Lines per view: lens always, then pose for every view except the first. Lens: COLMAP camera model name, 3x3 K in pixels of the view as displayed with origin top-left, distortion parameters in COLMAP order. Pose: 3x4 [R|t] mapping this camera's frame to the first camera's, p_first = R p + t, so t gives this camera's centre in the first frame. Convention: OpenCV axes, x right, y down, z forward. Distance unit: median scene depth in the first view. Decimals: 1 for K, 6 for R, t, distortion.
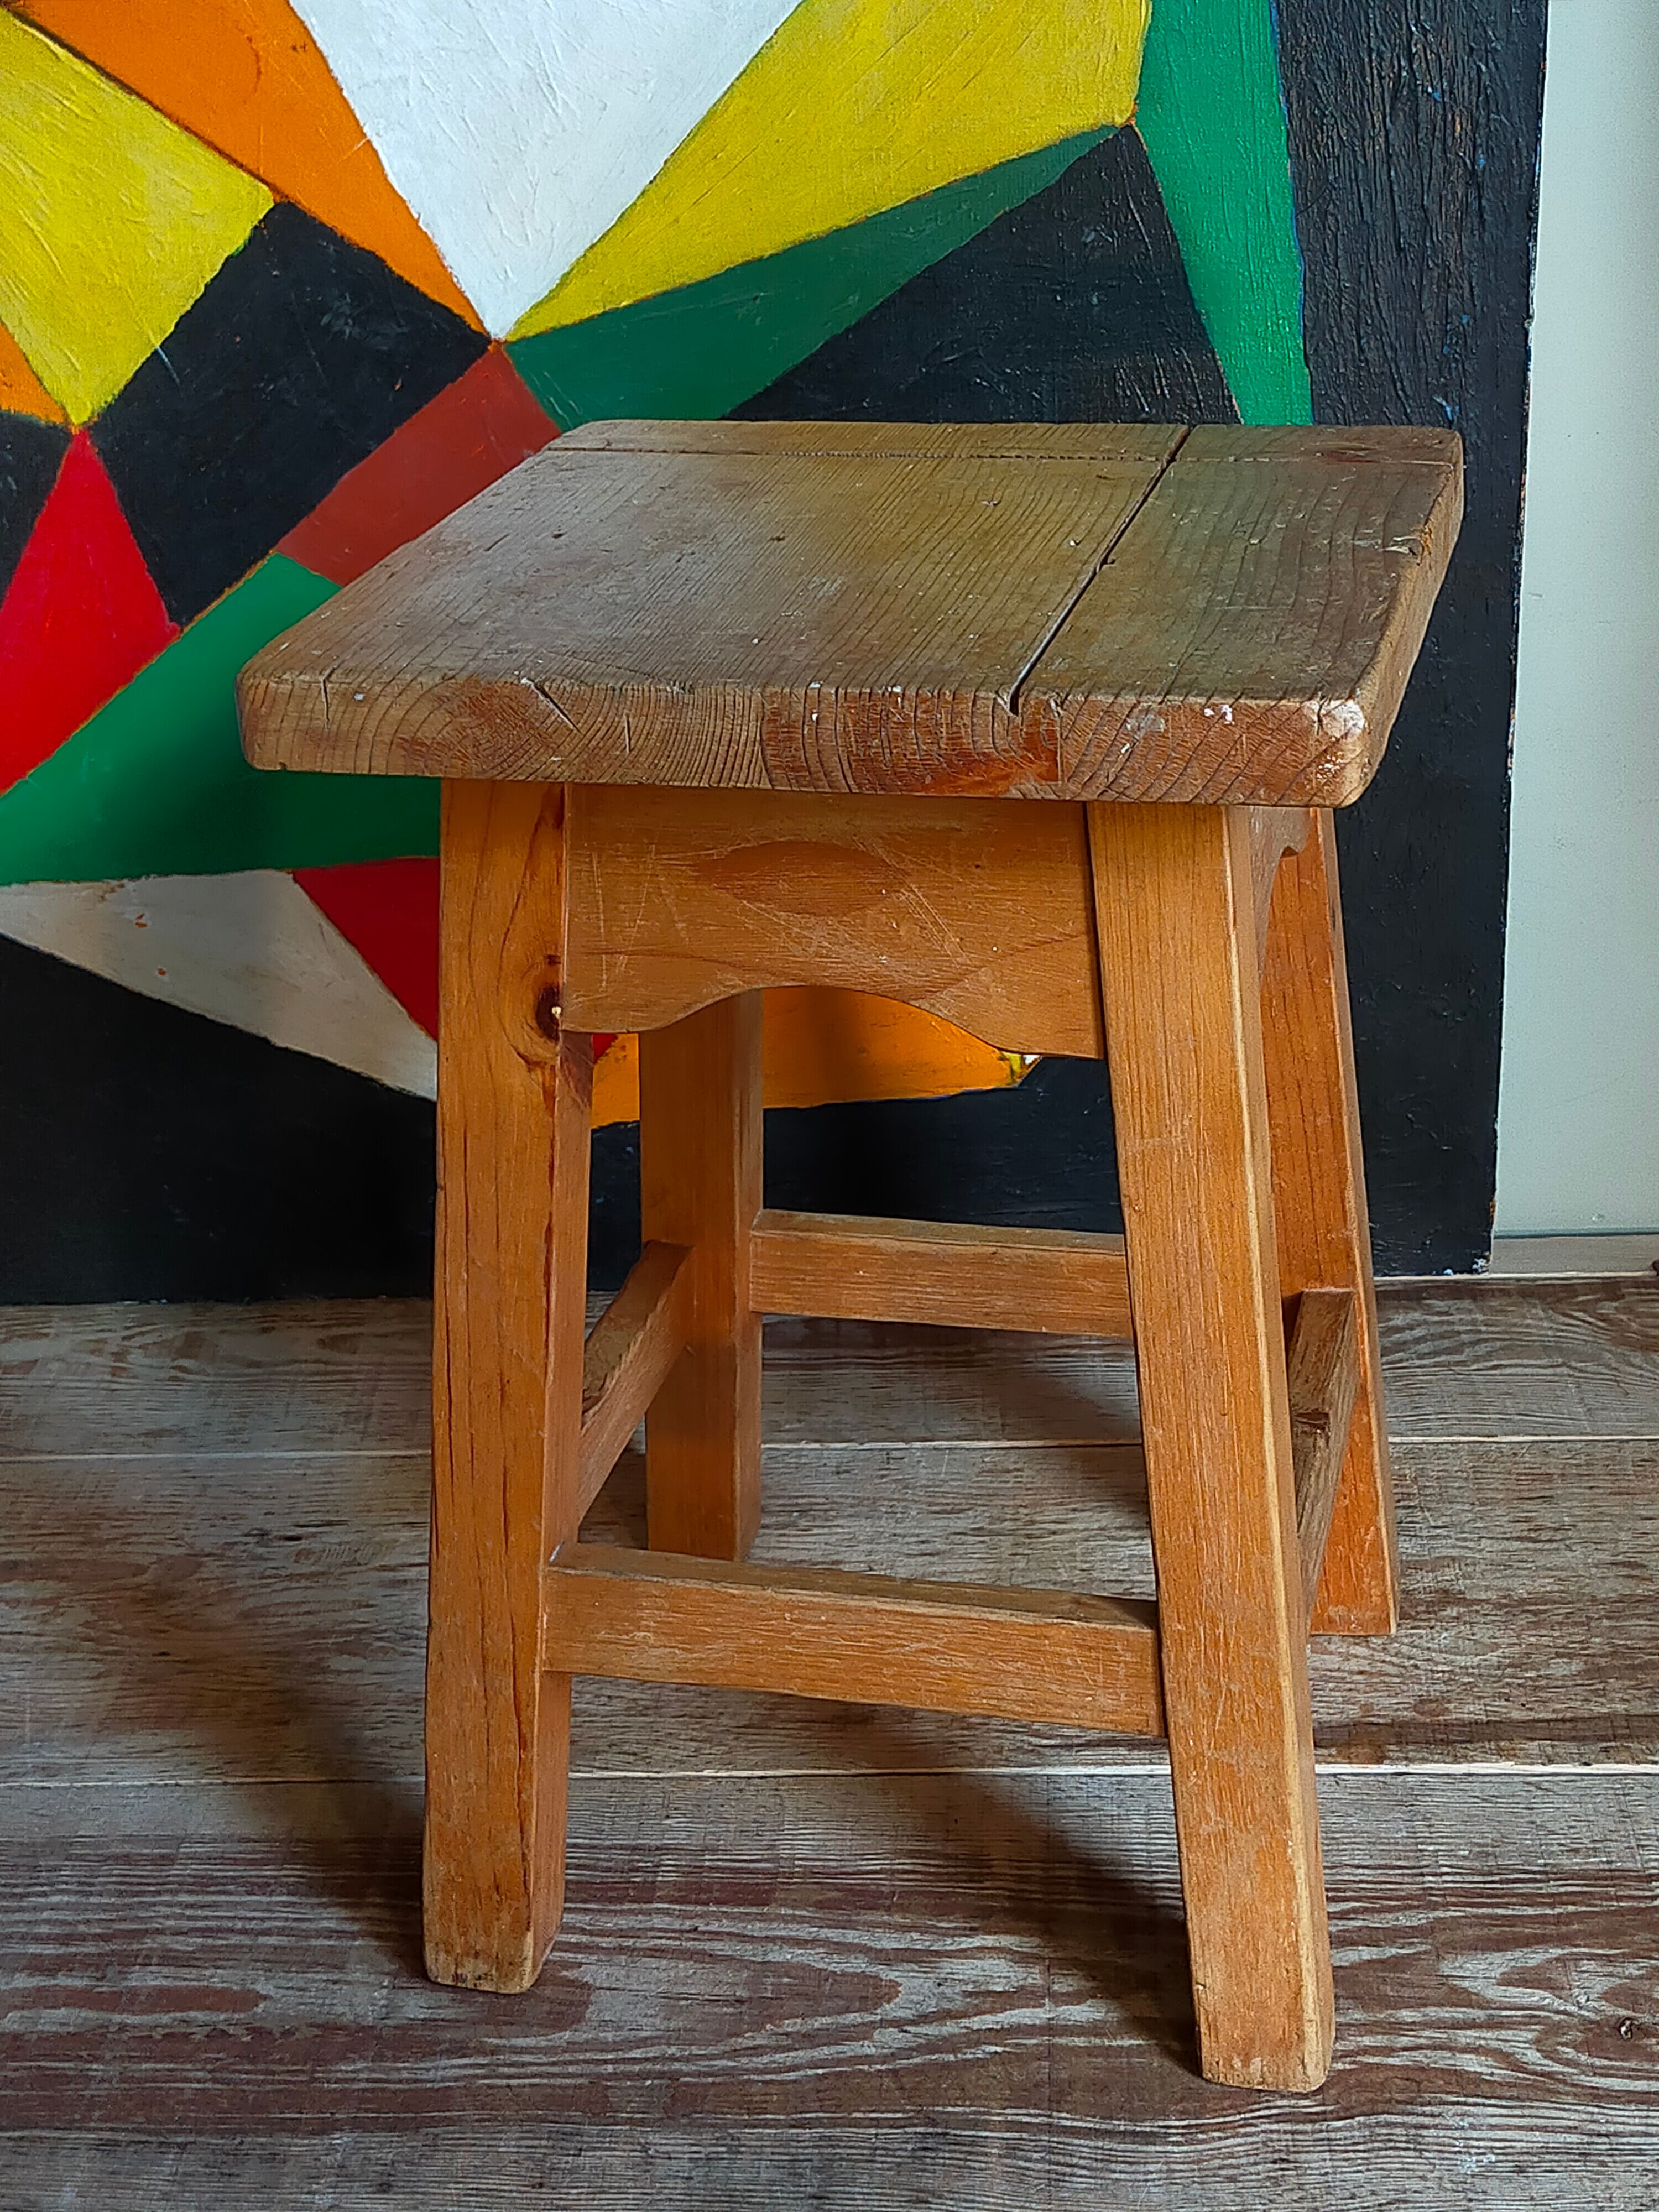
lens RADIAL K [[3366.9, 0, 846.4], [0, 3366.9, 1120.4], [0, 0, 1]] dist [0.085759, 0.000000]
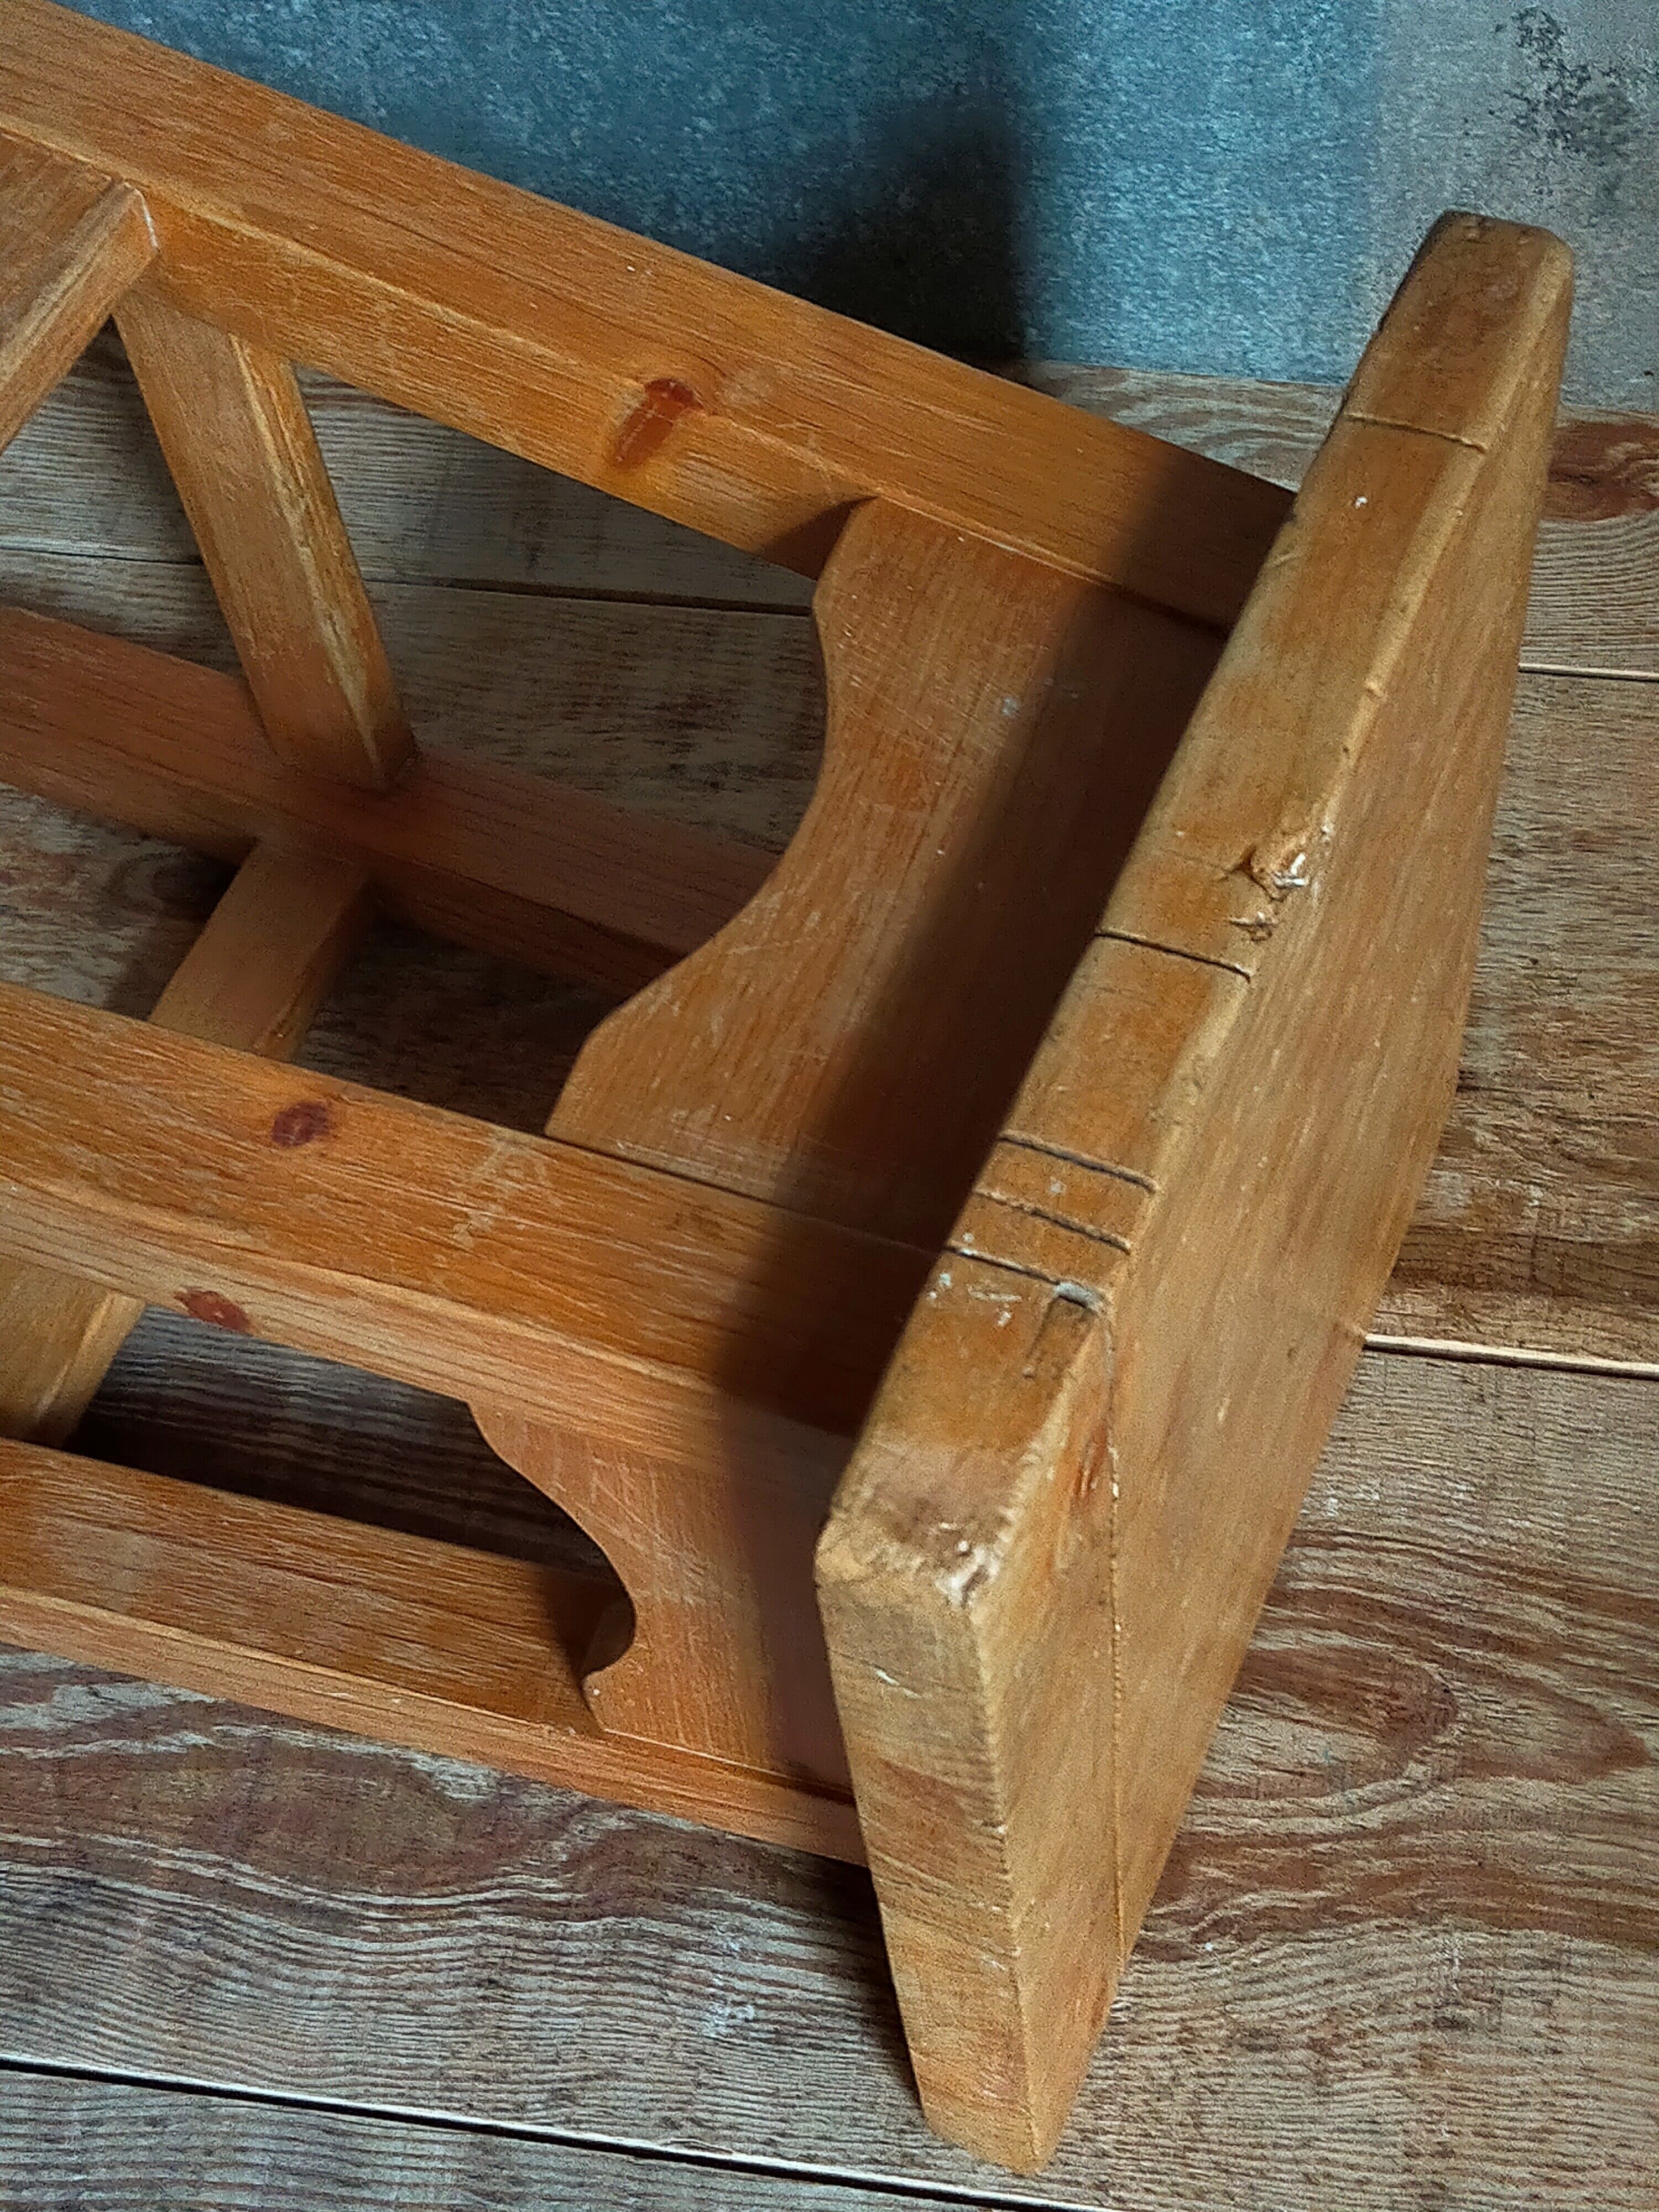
lens RADIAL K [[3366.9, 0, 873.4], [0, 3366.9, 1096.3], [0, 0, 1]] dist [0.085759, 0.000000]
pose [[0.993151, 0.086338, -0.078719, 0.239066], [-0.028839, 0.834051, 0.550932, -0.275281], [0.113222, -0.544889, 0.830829, 0.431762]]
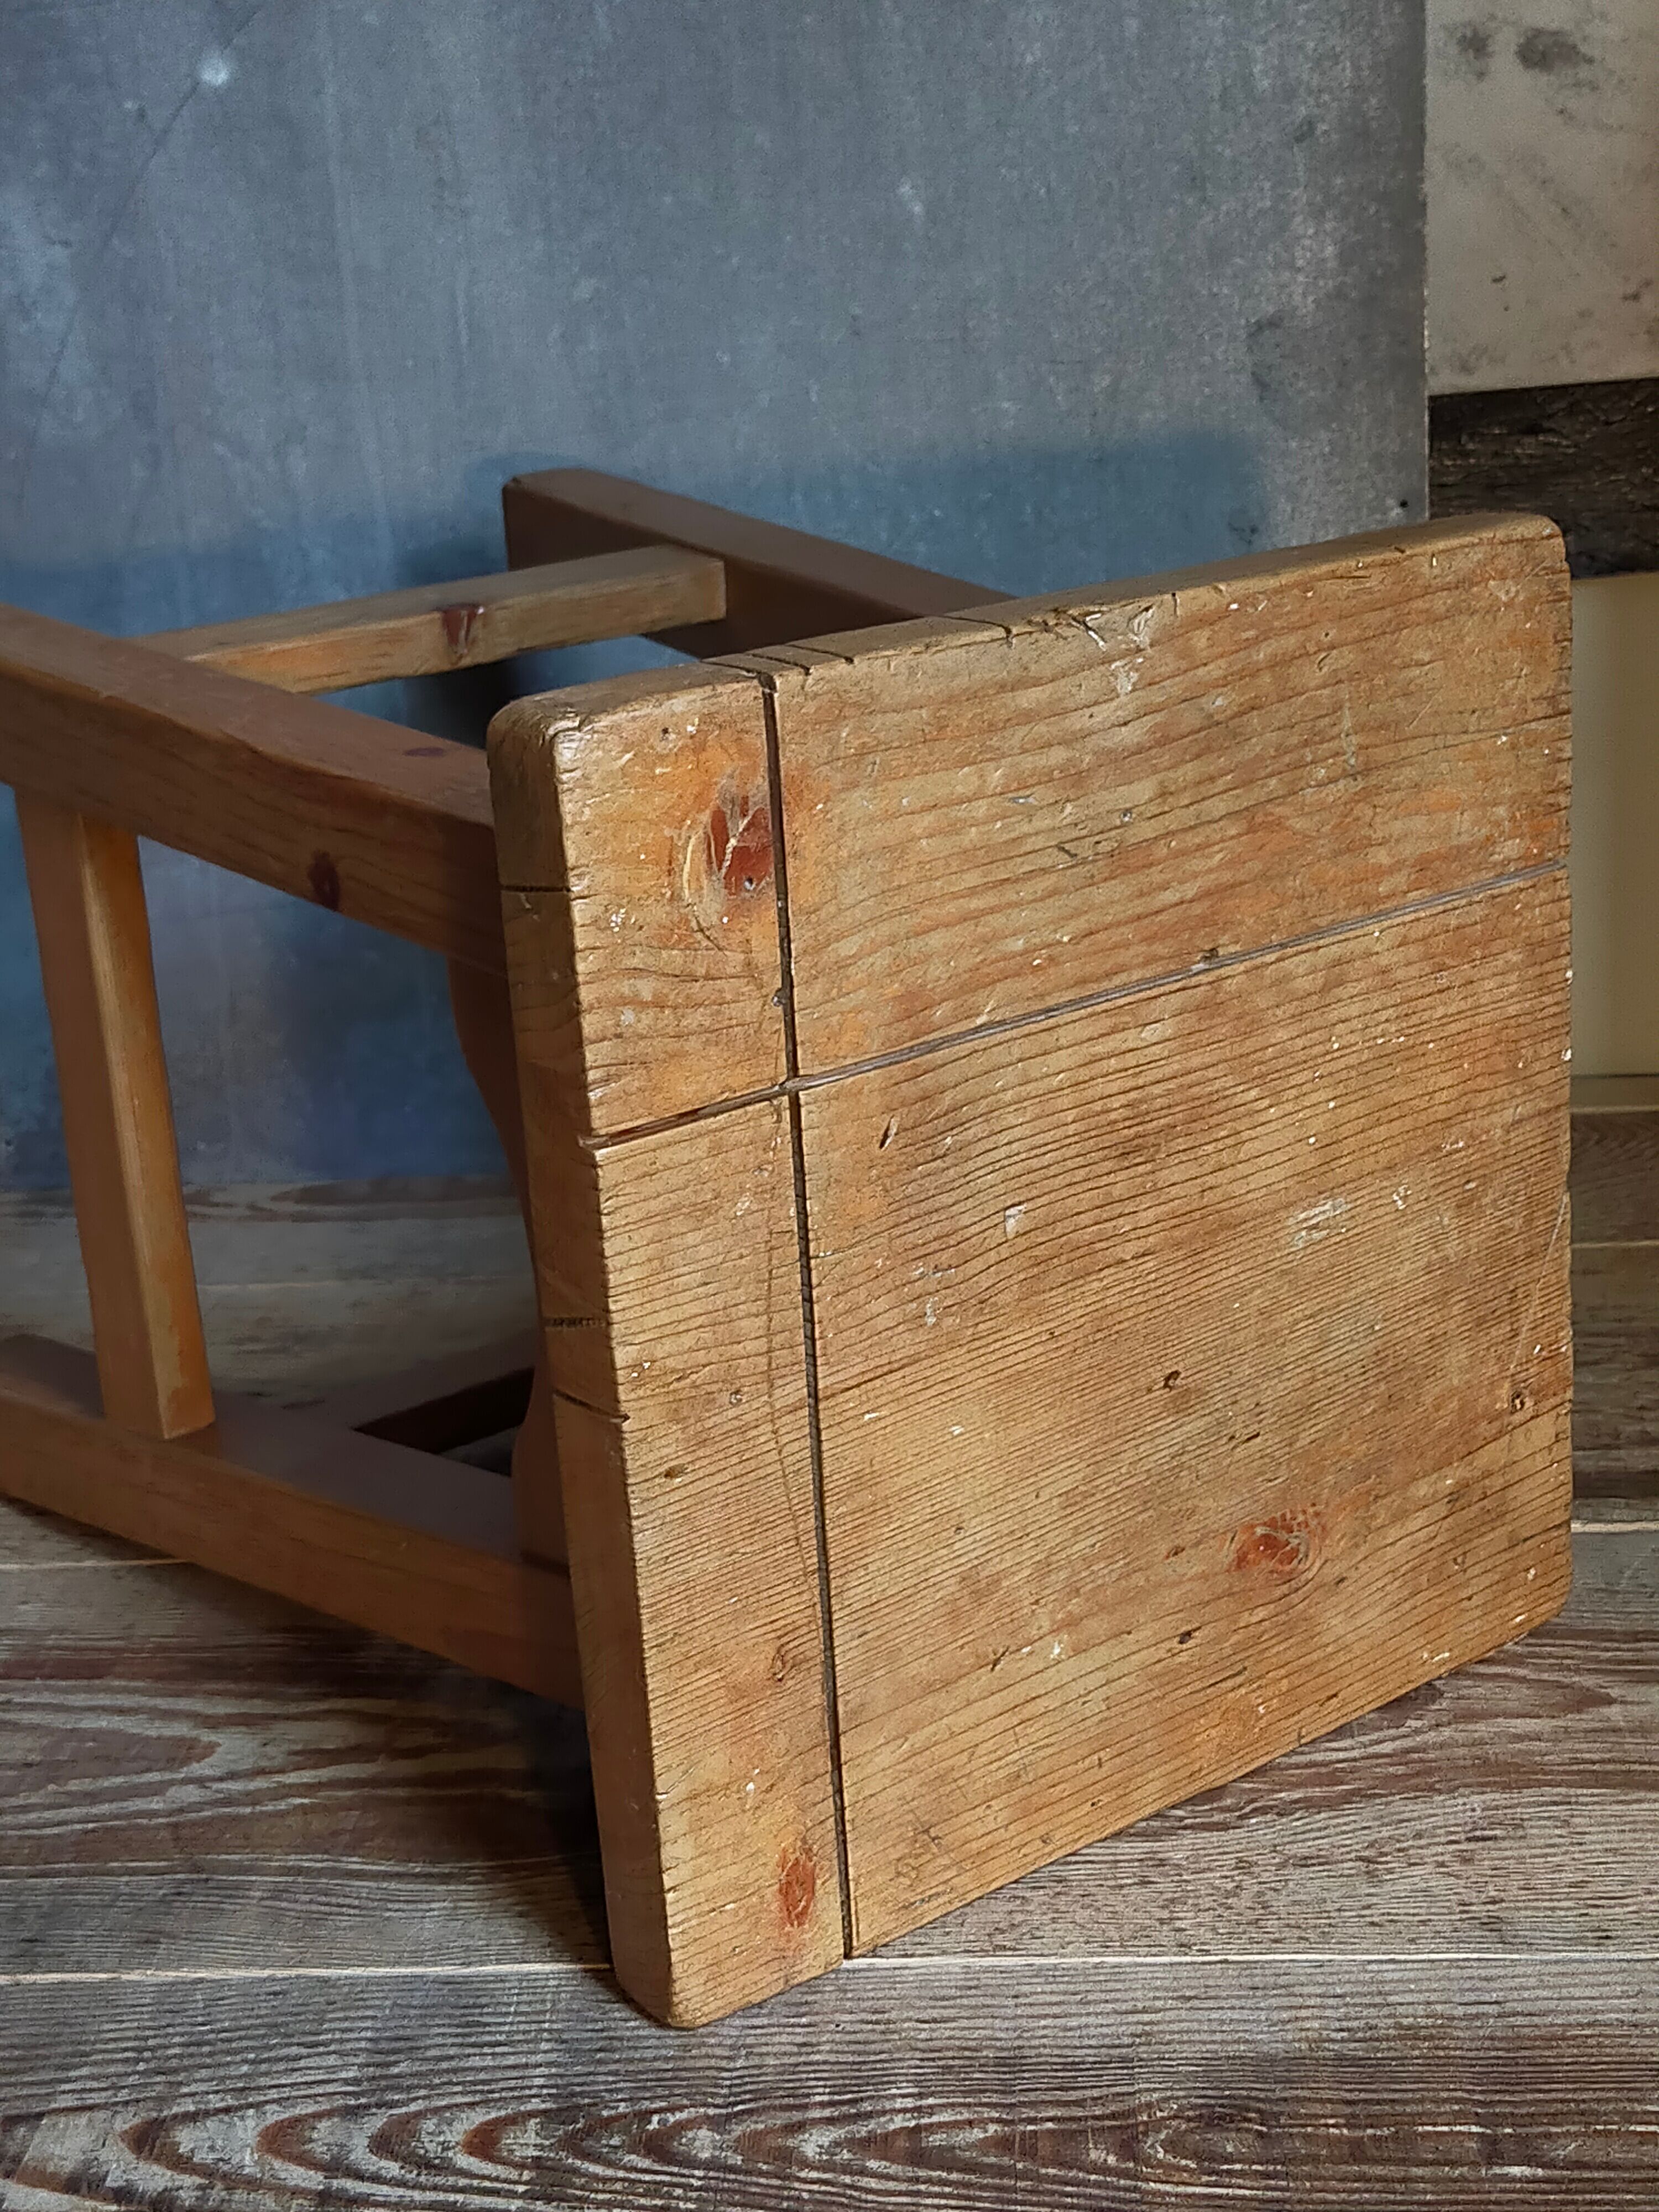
lens RADIAL K [[3366.9, 0, 851.4], [0, 3366.9, 1112.9], [0, 0, 1]] dist [0.085759, 0.000000]
pose [[0.999017, -0.010996, -0.042934, 0.211434], [0.006563, 0.994757, -0.102055, 0.183164], [0.043831, 0.101673, 0.993852, 0.141360]]
